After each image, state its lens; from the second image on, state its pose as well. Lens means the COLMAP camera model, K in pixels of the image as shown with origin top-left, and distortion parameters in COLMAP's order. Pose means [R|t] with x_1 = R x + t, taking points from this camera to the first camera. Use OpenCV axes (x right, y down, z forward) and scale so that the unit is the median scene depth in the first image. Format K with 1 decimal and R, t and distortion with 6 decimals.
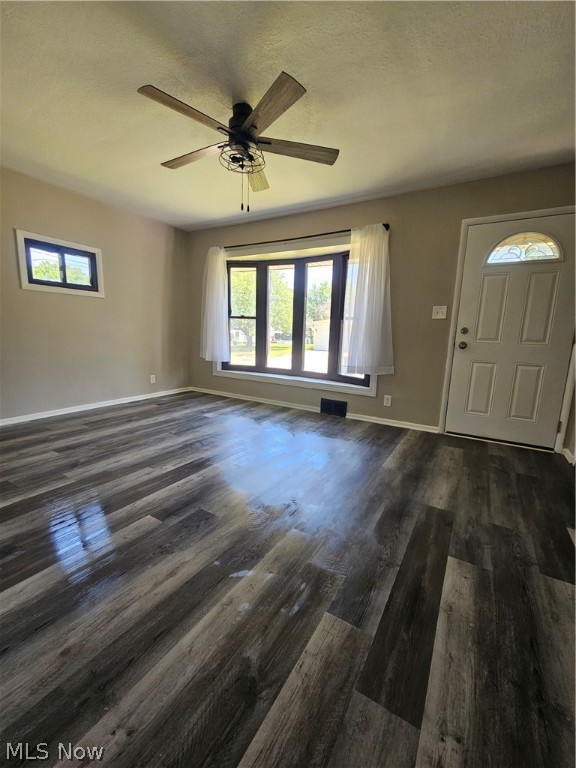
lens RADIAL K [[316.2, 0, 293.3], [0, 316.2, 385.2], [0, 0, 1]] dist [-0.001574, -0.000212]
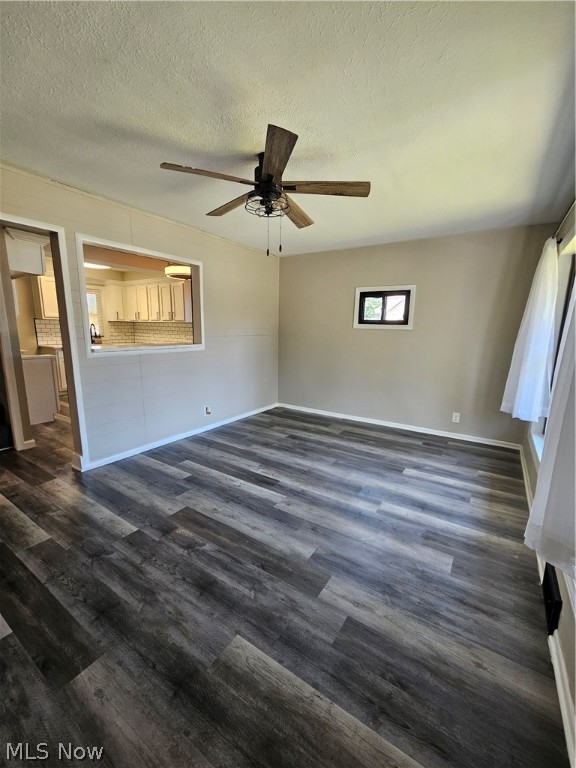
lens RADIAL K [[316.2, 0, 293.1], [0, 316.2, 382.3], [0, 0, 1]] dist [-0.001574, -0.000212]
pose [[-0.039797, 0.136522, -0.989837, 0.625178], [-0.189317, 0.971649, 0.141625, -0.225313], [0.981109, 0.193030, -0.012823, 0.823241]]
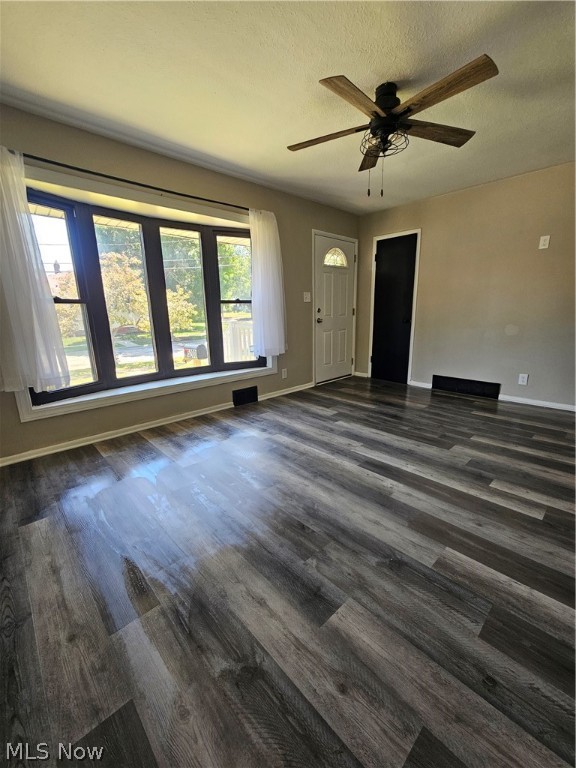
lens RADIAL K [[316.2, 0, 291.4], [0, 316.2, 383.6], [0, 0, 1]] dist [-0.001574, -0.000212]
pose [[0.273812, -0.254456, 0.927512, -0.915923], [0.188182, 0.959902, 0.207789, -0.177279], [-0.943194, 0.117646, 0.310717, 0.723767]]
